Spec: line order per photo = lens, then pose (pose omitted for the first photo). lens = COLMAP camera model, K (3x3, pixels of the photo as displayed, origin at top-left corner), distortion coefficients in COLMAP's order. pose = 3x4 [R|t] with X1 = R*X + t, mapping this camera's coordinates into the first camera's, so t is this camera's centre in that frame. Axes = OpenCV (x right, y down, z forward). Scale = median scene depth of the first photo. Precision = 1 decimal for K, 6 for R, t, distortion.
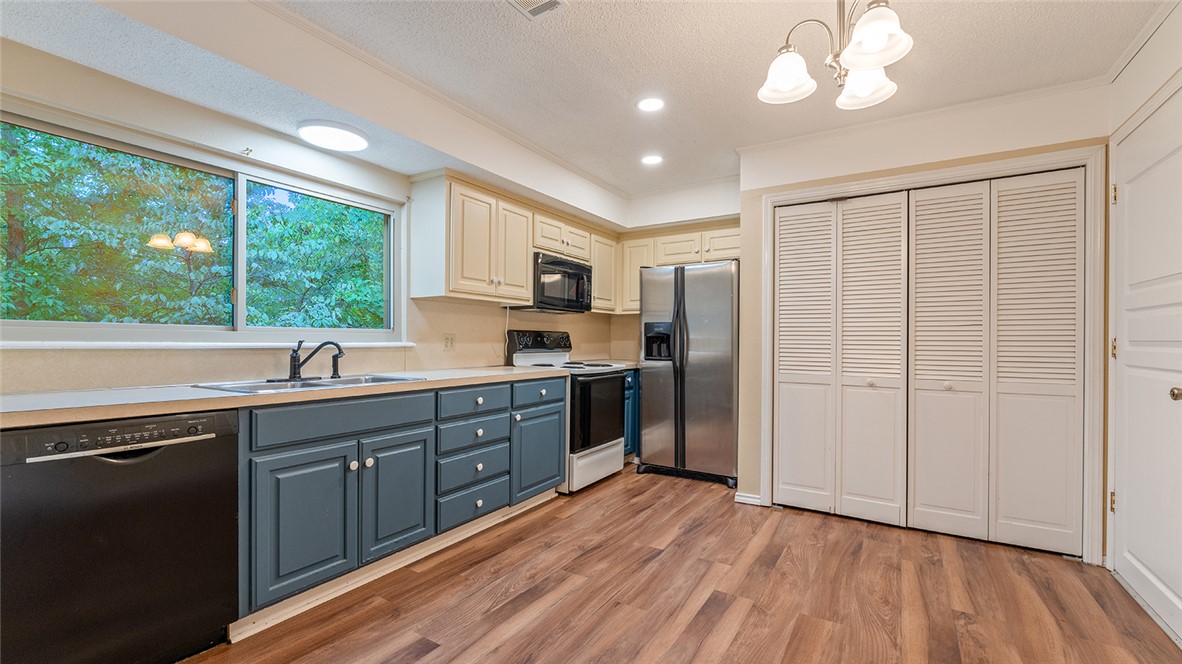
lens RADIAL K [[483.7, 0, 573.0], [0, 483.7, 350.6], [0, 0, 1]] dist [0.002916, -0.000273]
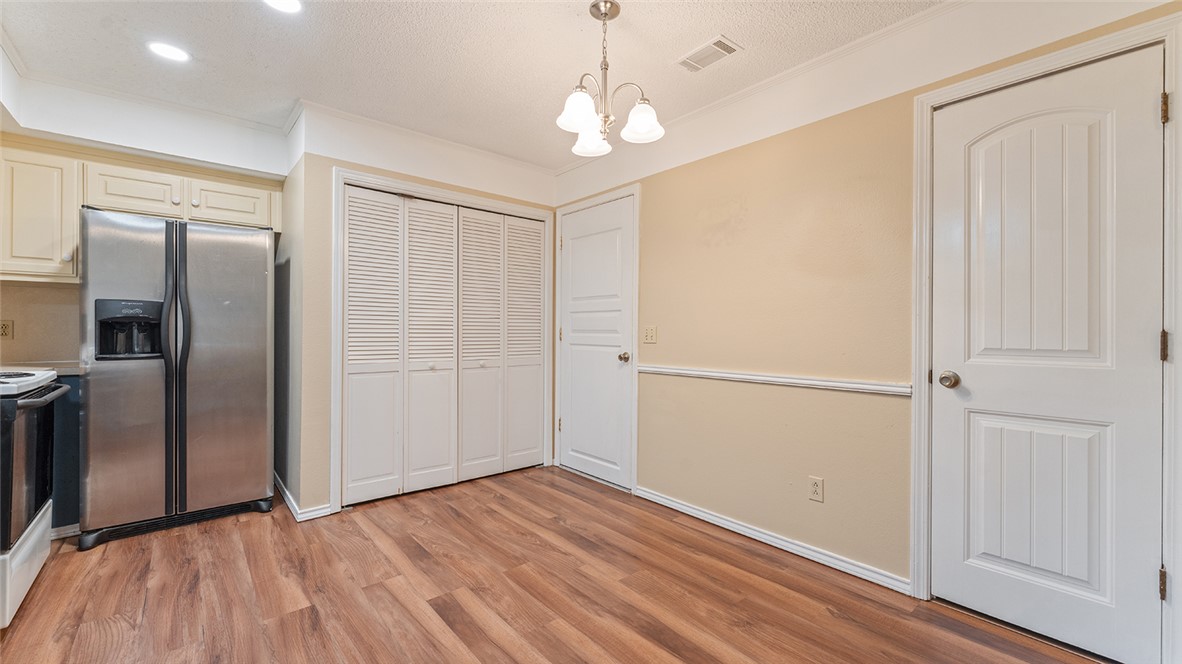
lens RADIAL K [[483.7, 0, 583.1], [0, 483.7, 337.8], [0, 0, 1]] dist [0.002916, -0.000273]
pose [[0.293329, -0.016524, 0.955869, -0.362340], [0.017822, 0.999771, 0.011814, -0.007565], [-0.955845, 0.013570, 0.293557, 0.325374]]
